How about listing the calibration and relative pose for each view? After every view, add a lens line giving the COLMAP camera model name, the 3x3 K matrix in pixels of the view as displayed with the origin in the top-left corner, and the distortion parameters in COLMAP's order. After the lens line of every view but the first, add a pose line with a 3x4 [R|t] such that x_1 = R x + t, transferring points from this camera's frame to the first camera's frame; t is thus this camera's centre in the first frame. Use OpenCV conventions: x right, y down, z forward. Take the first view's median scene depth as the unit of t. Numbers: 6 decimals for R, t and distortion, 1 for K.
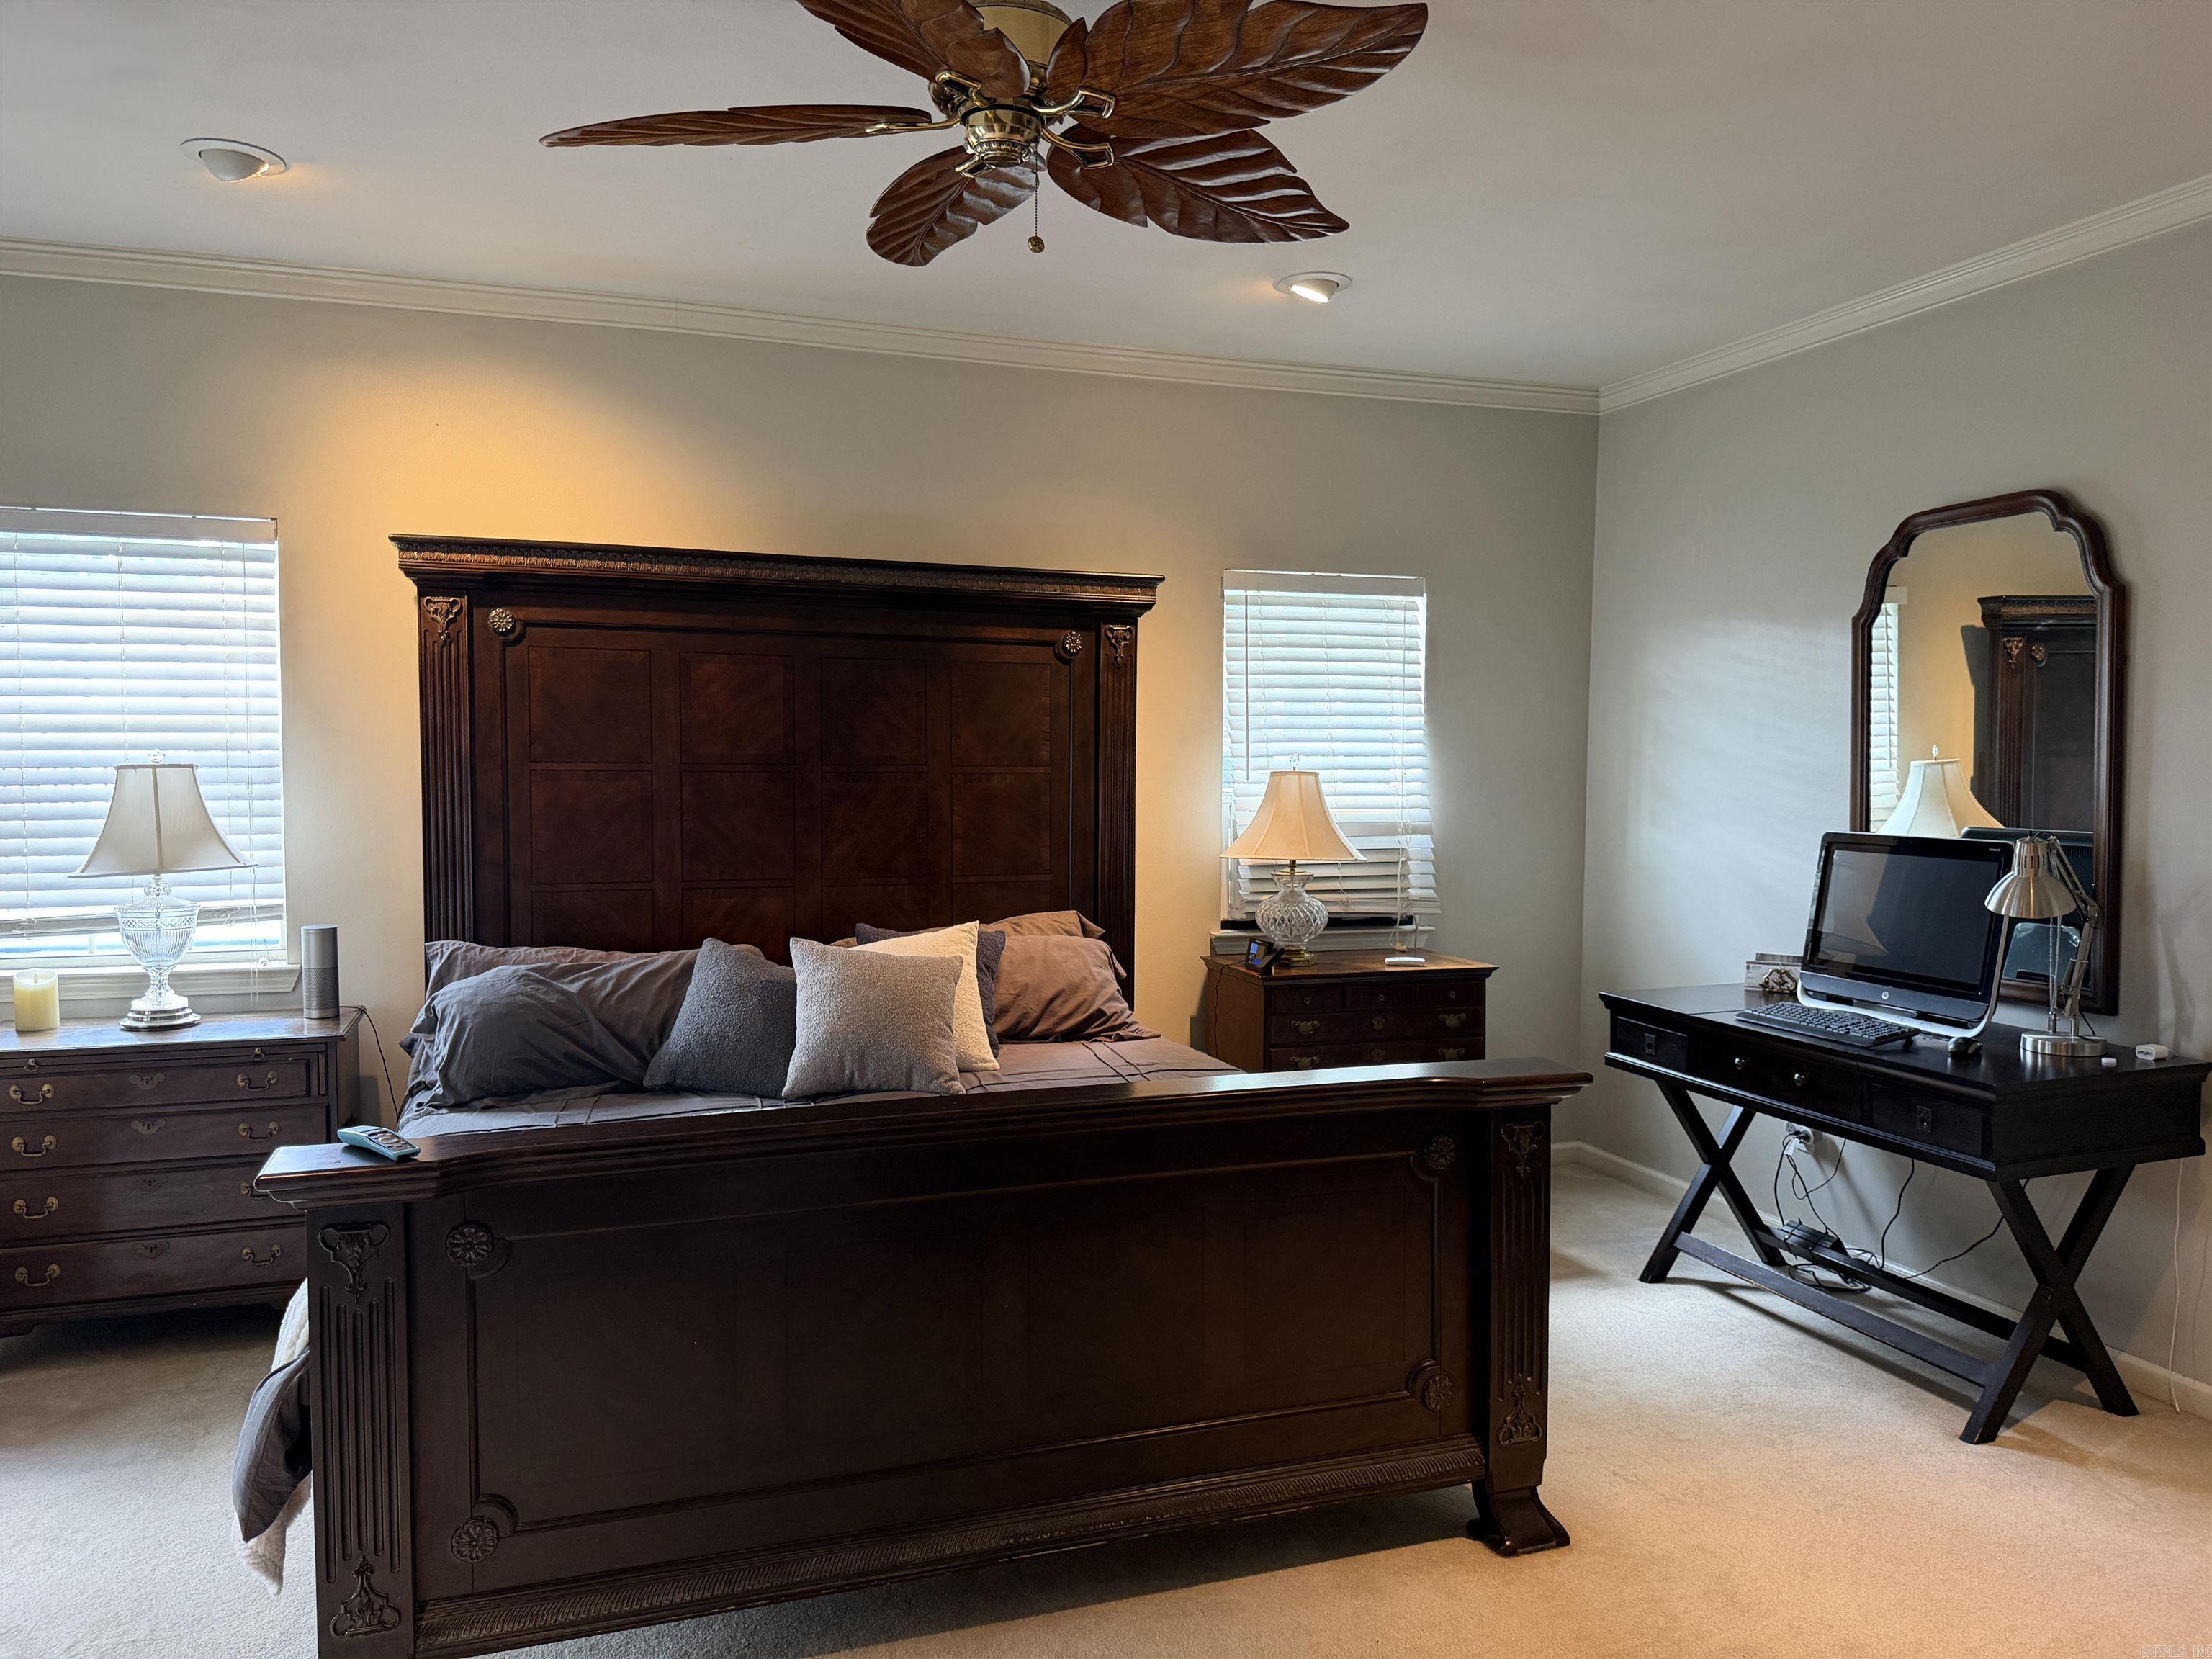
lens RADIAL K [[1538.0, 0, 1098.7], [0, 1538.0, 826.1], [0, 0, 1]] dist [0.119381, -0.179715]
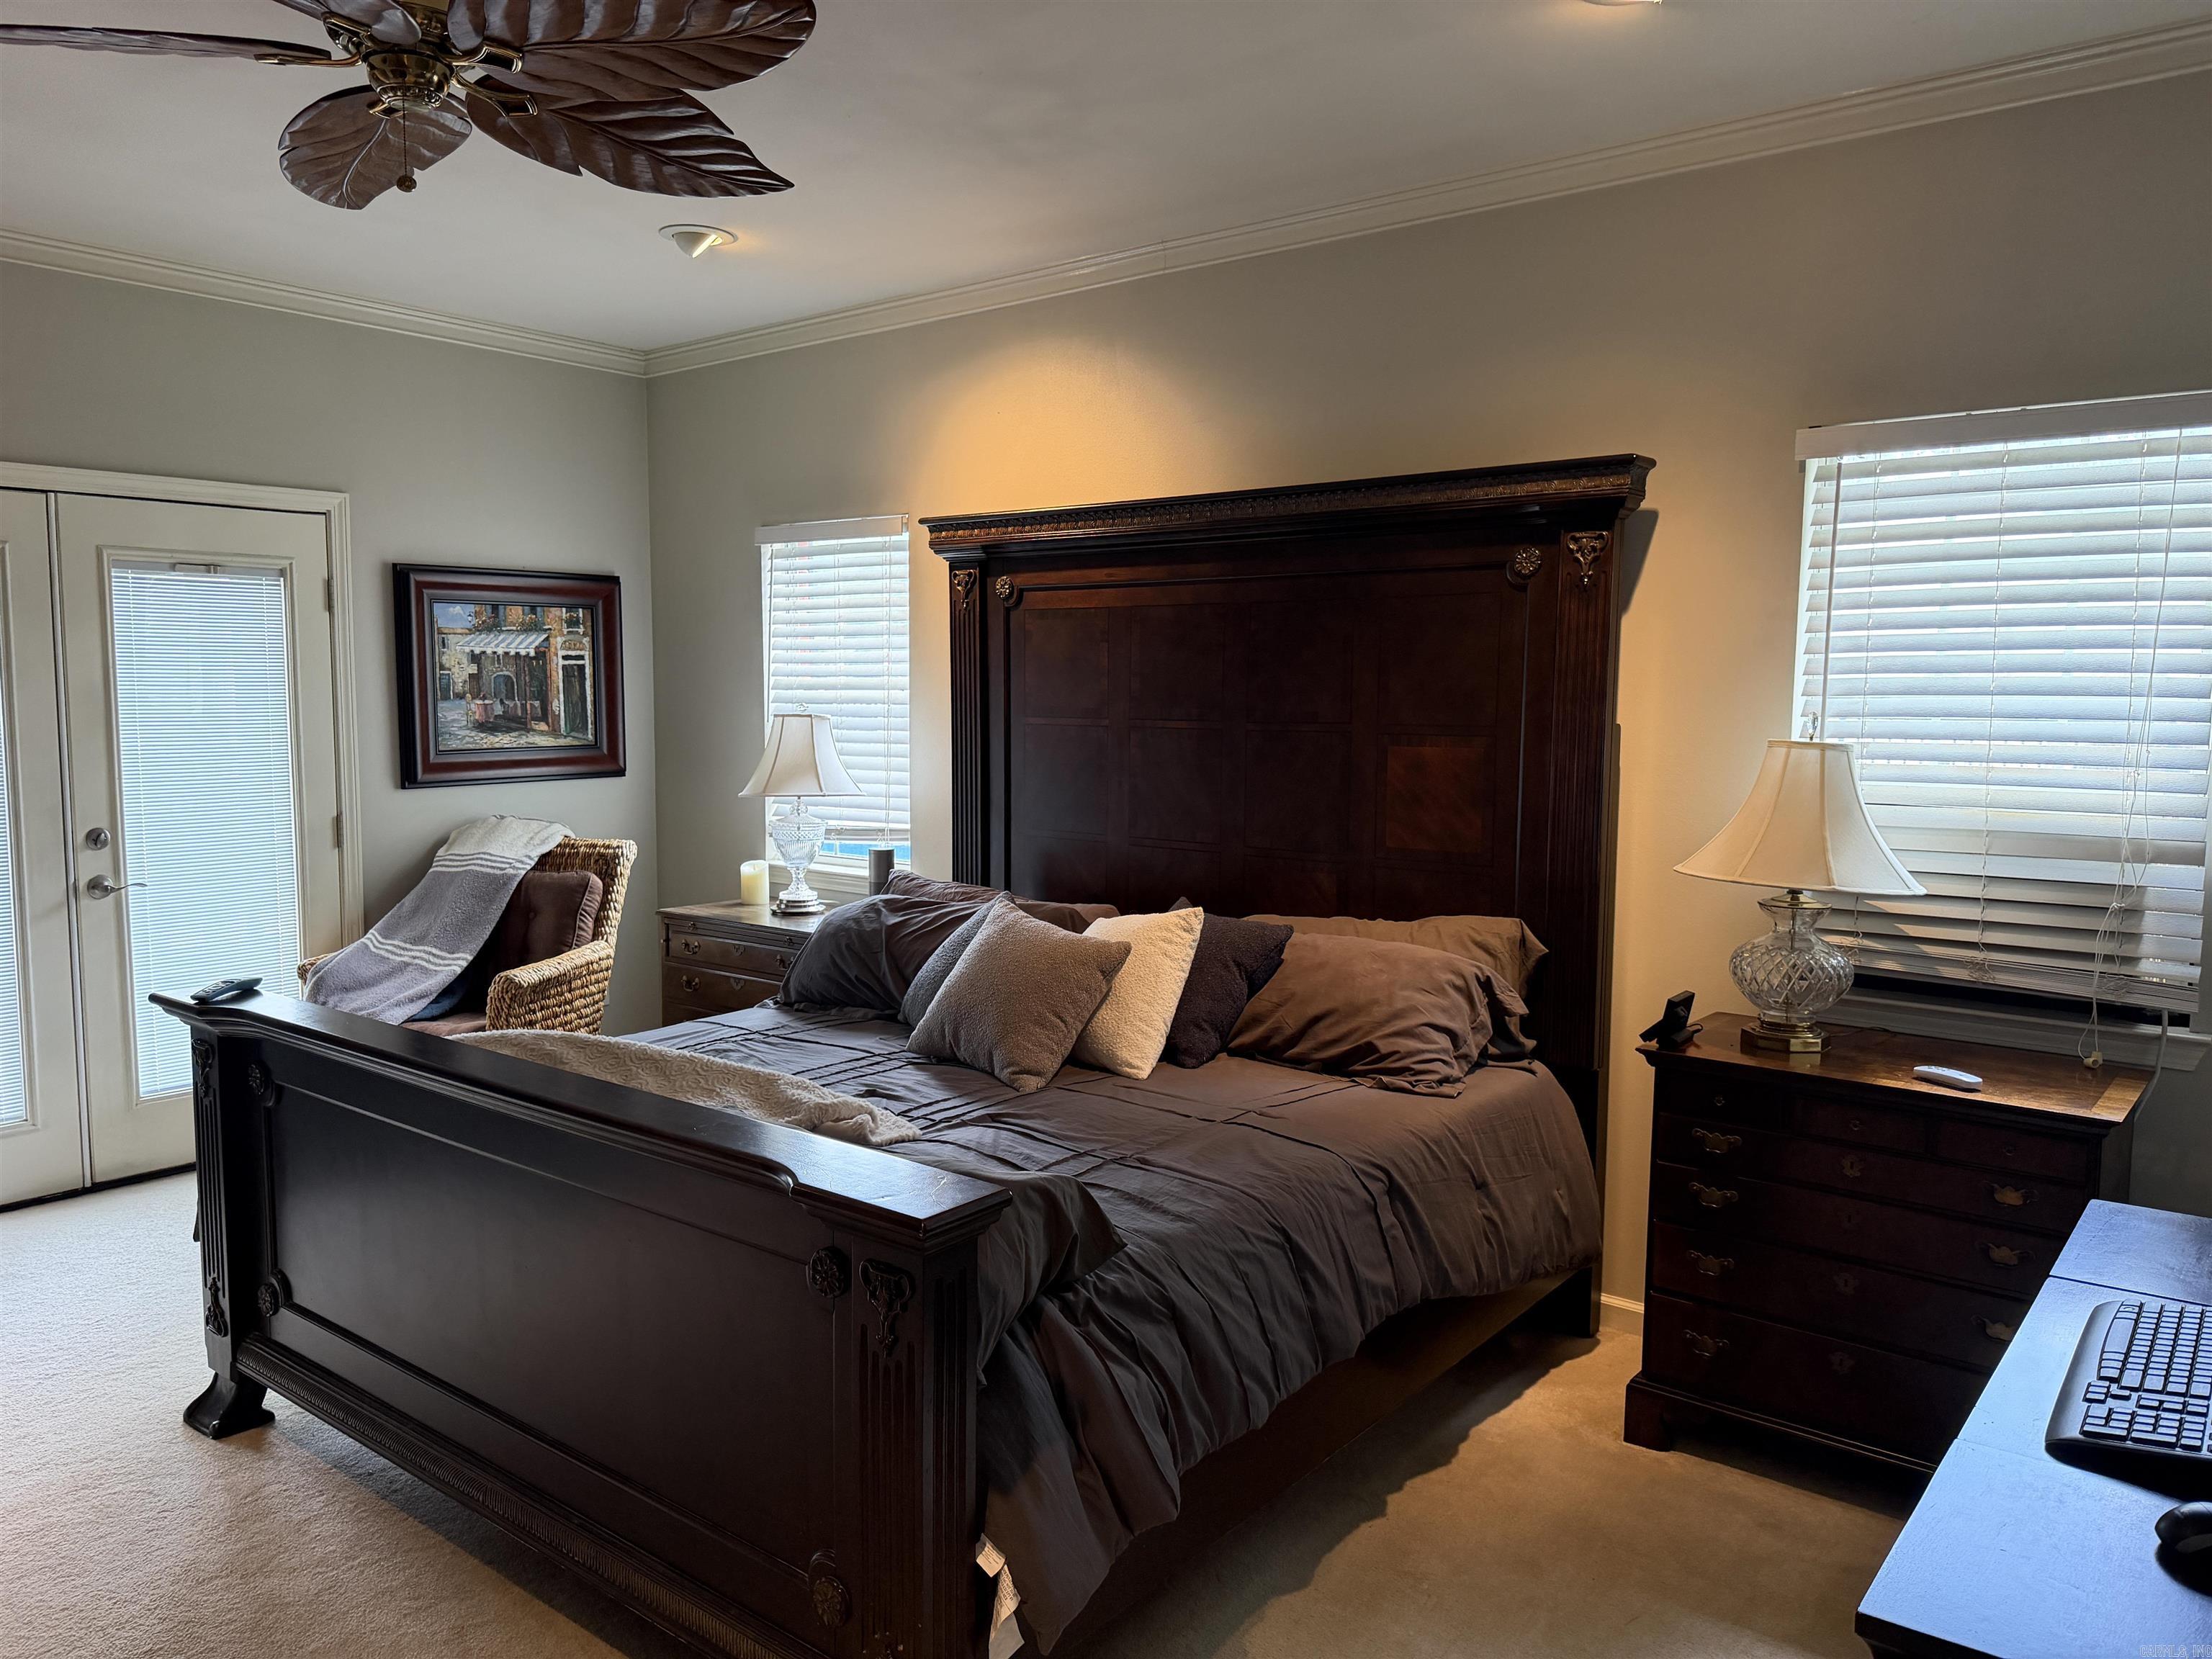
lens RADIAL K [[1538.0, 0, 1098.7], [0, 1538.0, 826.1], [0, 0, 1]] dist [0.119381, -0.179715]
pose [[0.535574, 0.071835, -0.841427, 0.571015], [-0.044002, 0.997396, 0.057143, -0.027912], [0.843341, 0.006420, 0.537340, 0.464036]]
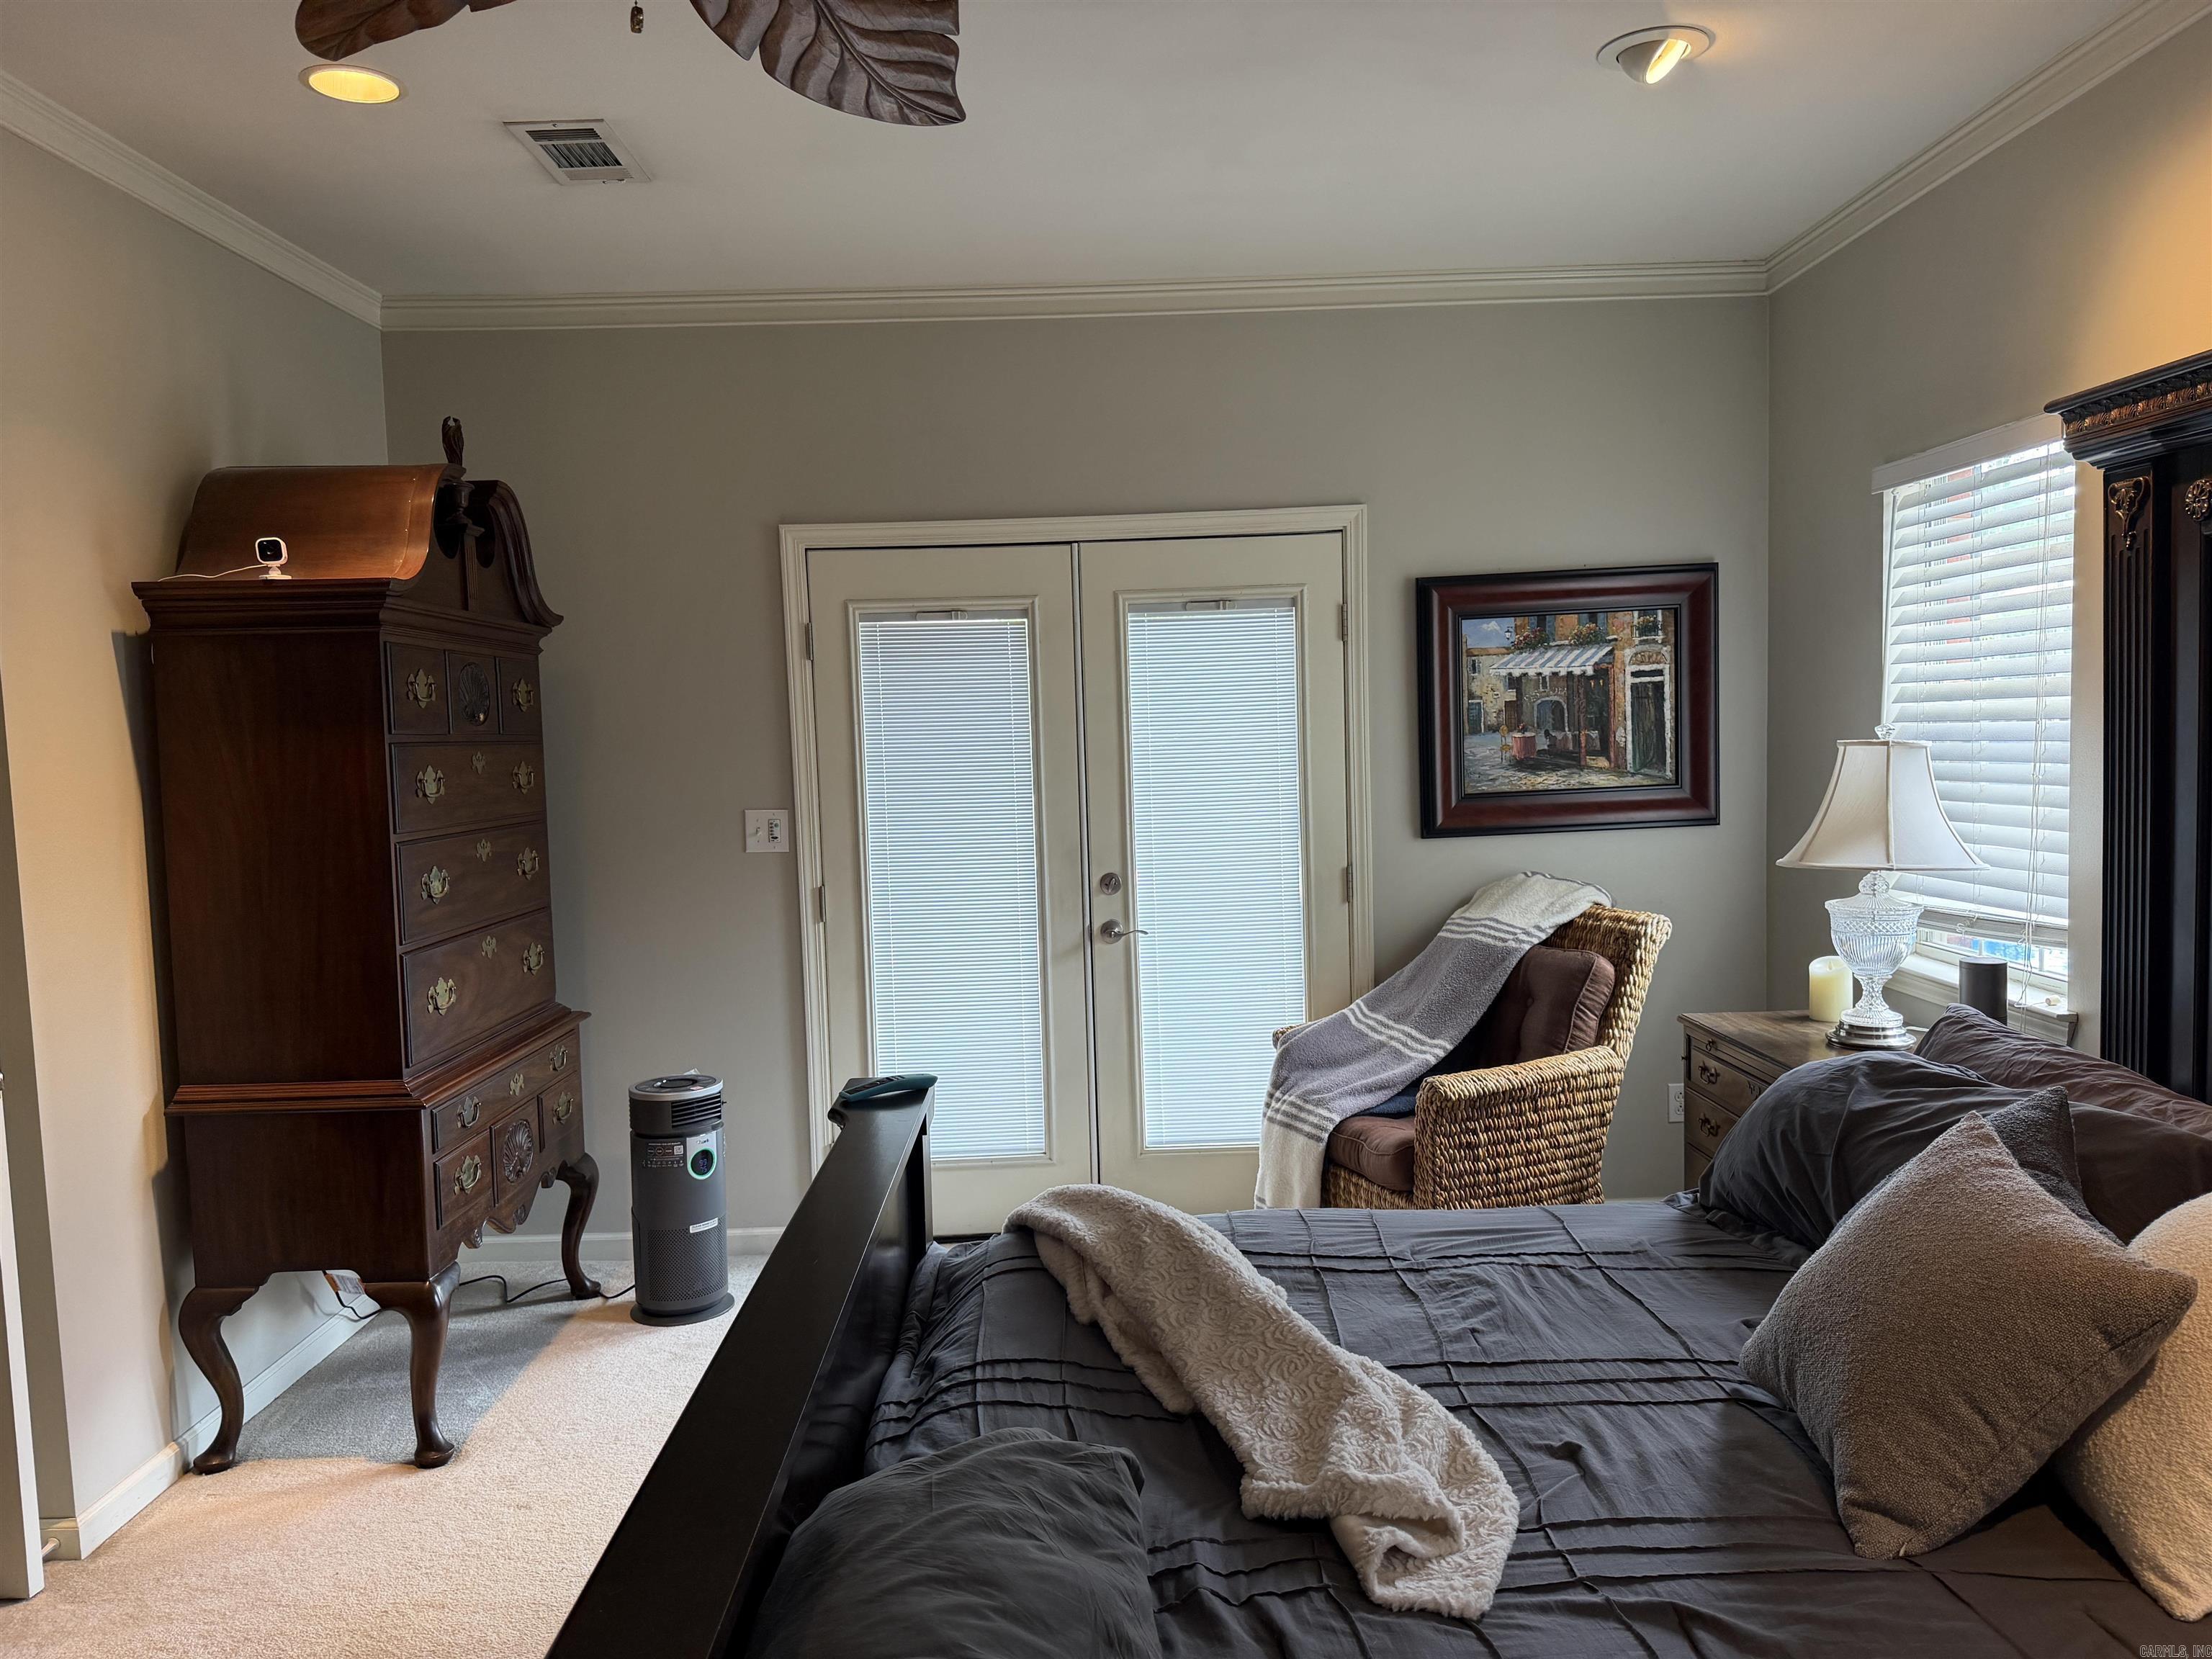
lens RADIAL K [[1538.0, 0, 1098.7], [0, 1538.0, 826.1], [0, 0, 1]] dist [0.119381, -0.179715]
pose [[-0.312445, 0.063512, -0.947810, 0.311147], [-0.016359, 0.997255, 0.072218, -0.043197], [0.949795, 0.038070, -0.310548, 0.777561]]
